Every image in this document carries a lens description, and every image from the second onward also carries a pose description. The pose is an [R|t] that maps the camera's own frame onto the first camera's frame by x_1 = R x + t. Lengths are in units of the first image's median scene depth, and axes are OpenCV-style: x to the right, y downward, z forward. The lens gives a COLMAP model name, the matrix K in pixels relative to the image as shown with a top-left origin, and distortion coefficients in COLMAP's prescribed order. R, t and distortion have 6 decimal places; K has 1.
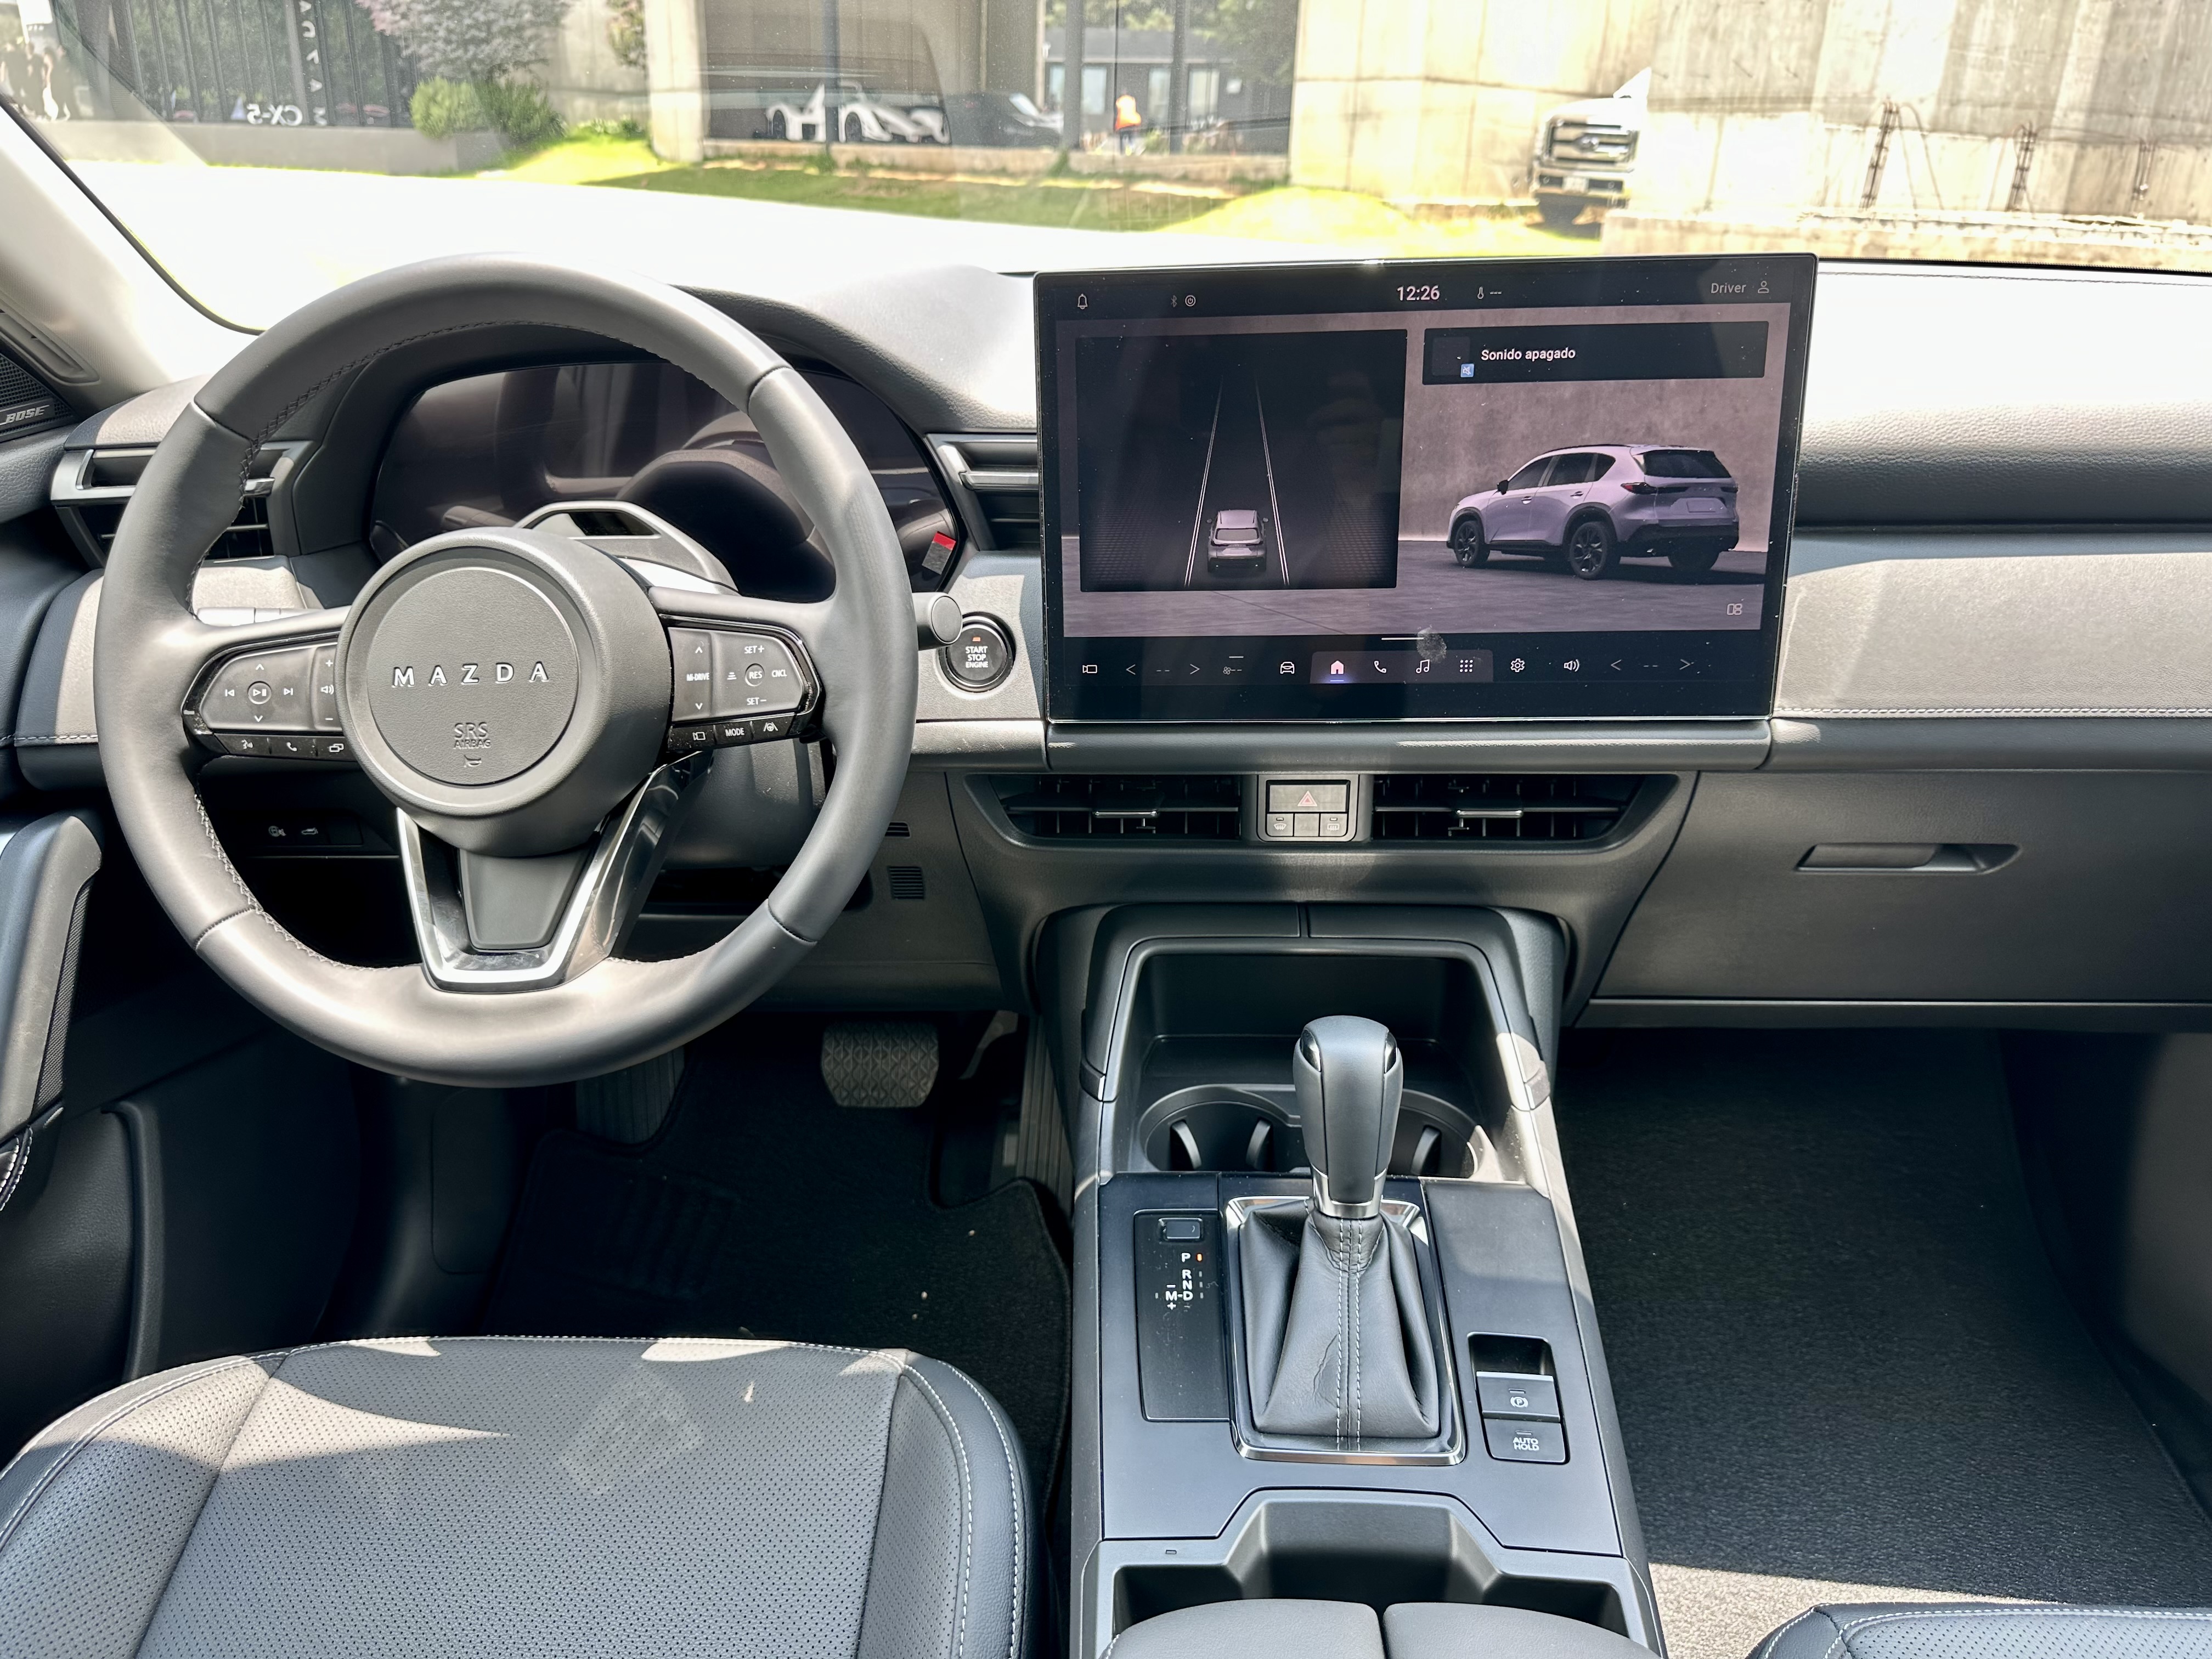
lens RADIAL K [[1542.2, 0, 1106.0], [0, 1542.2, 829.5], [0, 0, 1]] dist [0.002208, 0.000968]
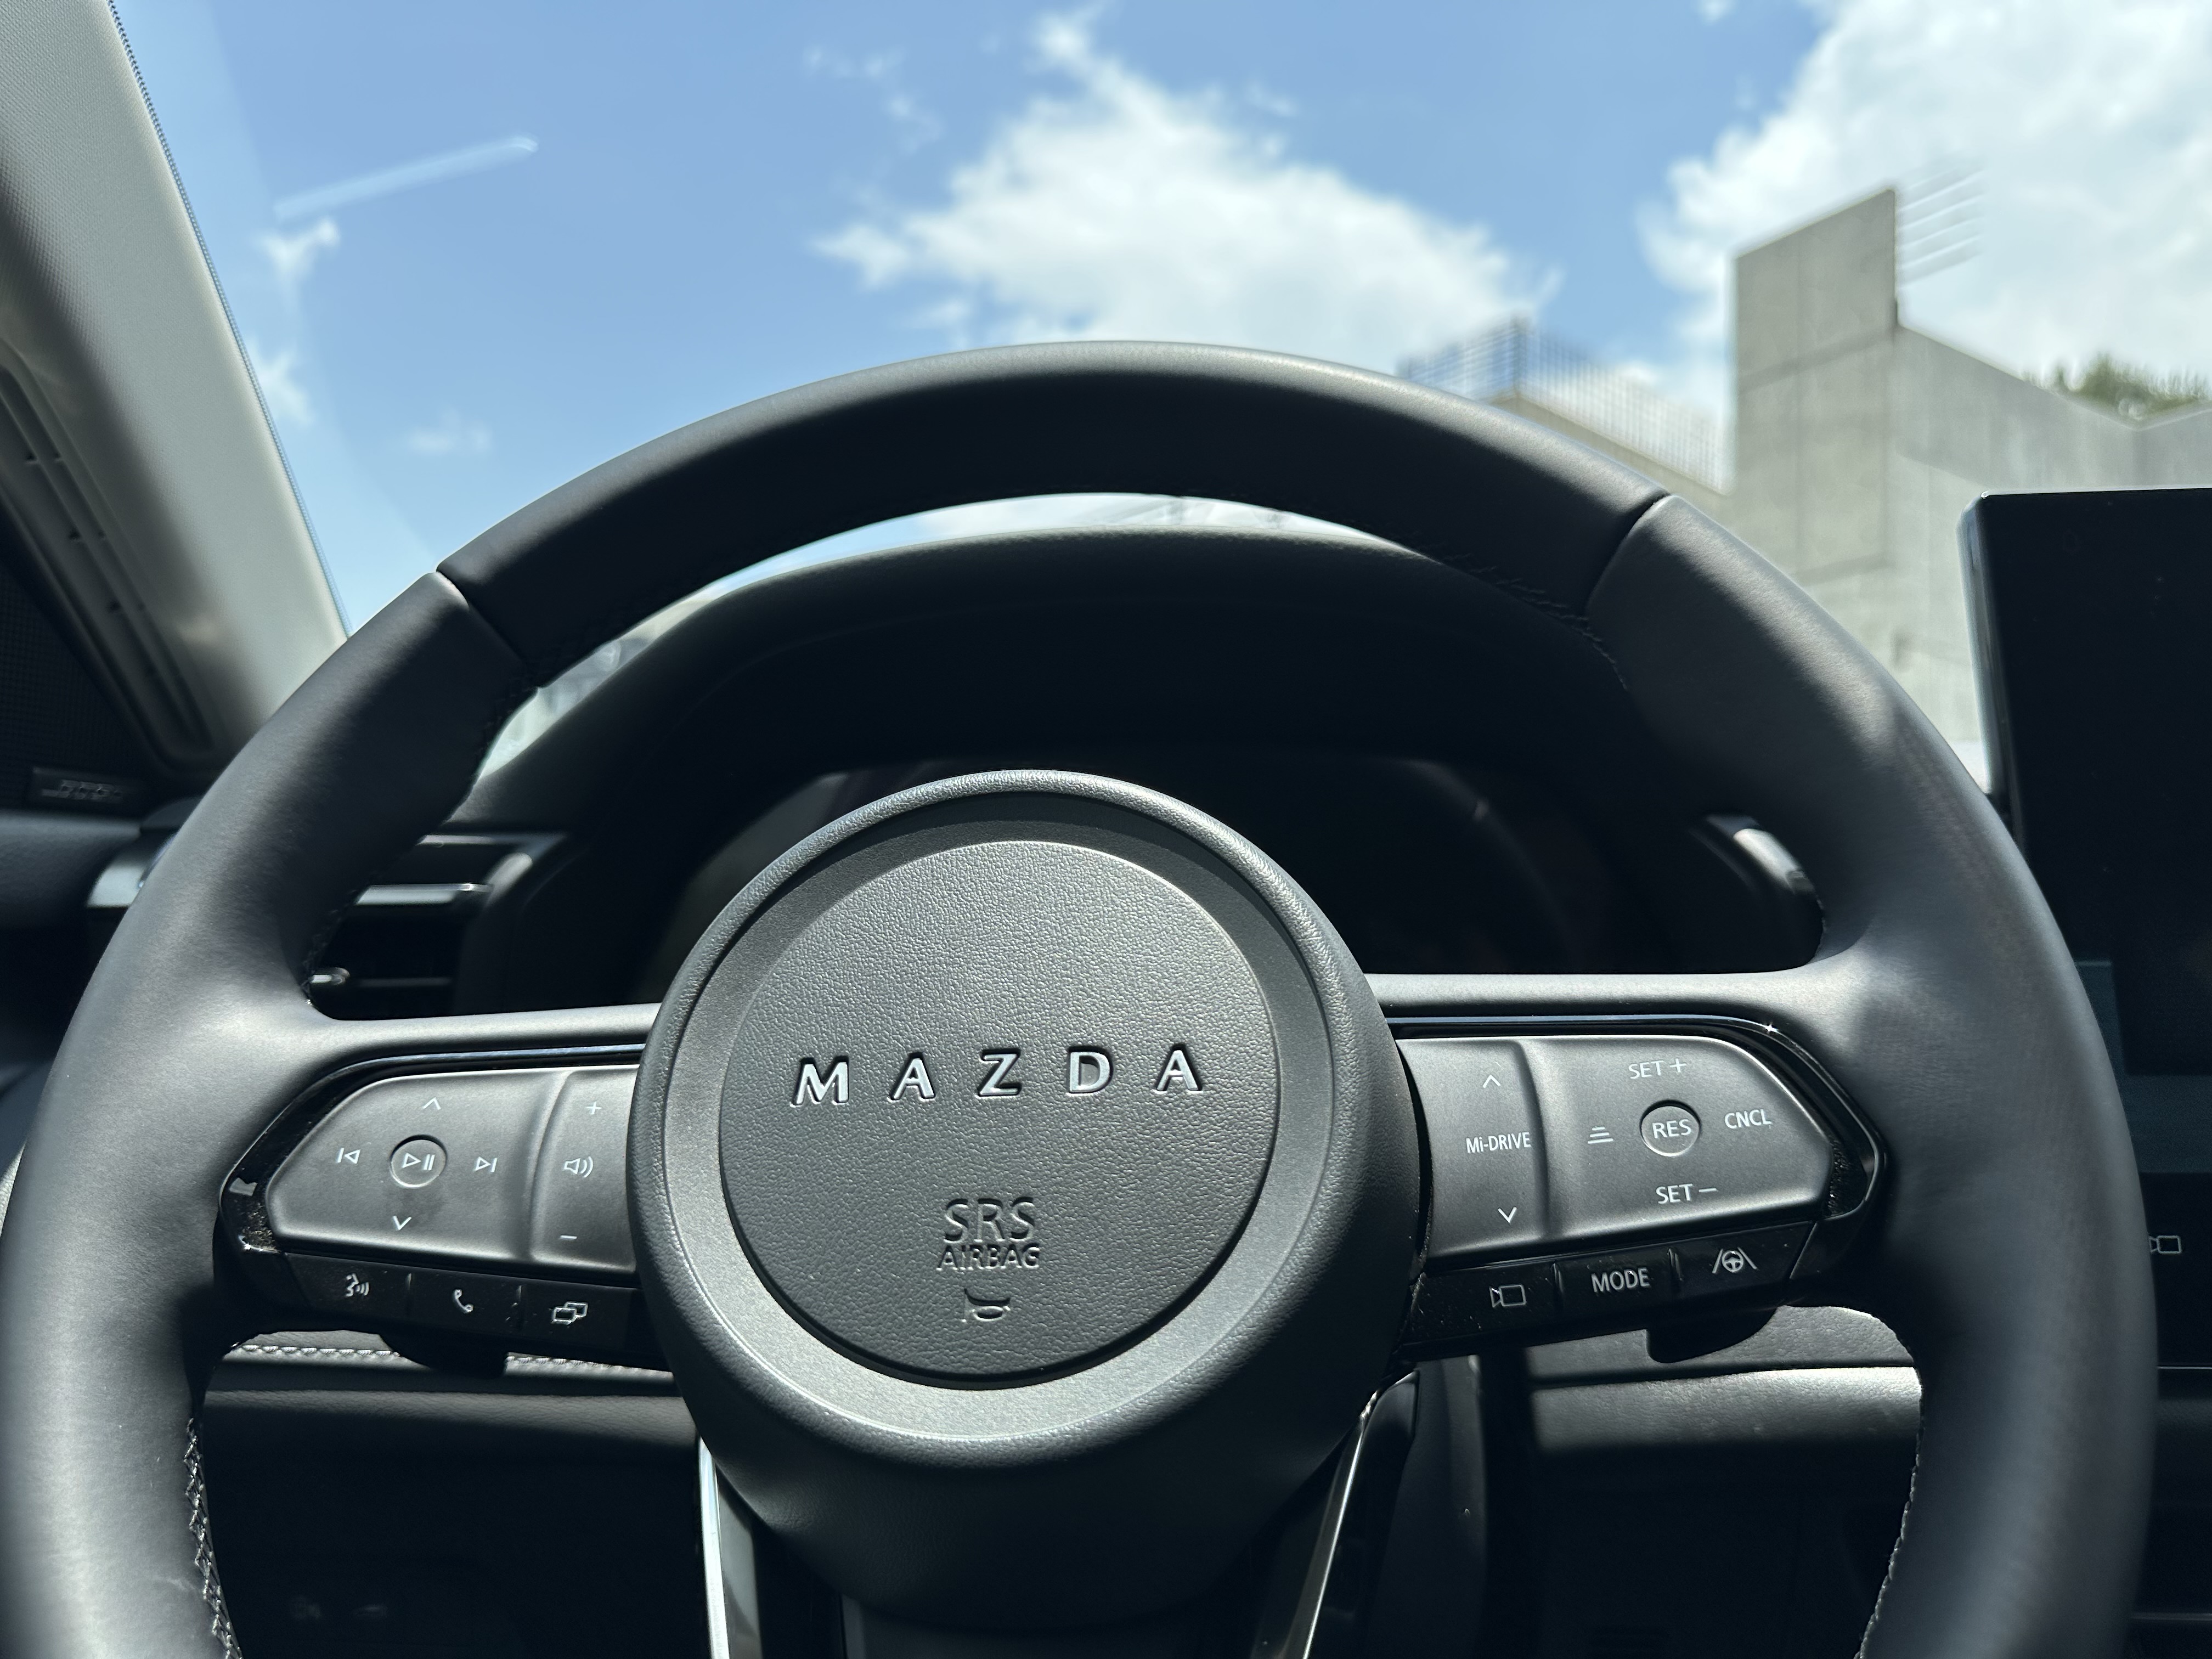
lens RADIAL K [[1574.0, 0, 1106.0], [0, 1574.0, 829.5], [0, 0, 1]] dist [-0.001295, -0.004531]
pose [[0.999268, 0.004502, -0.037989, -0.356194], [-0.022777, 0.867855, -0.496296, 0.036034], [0.030734, 0.496798, 0.867322, 0.610018]]
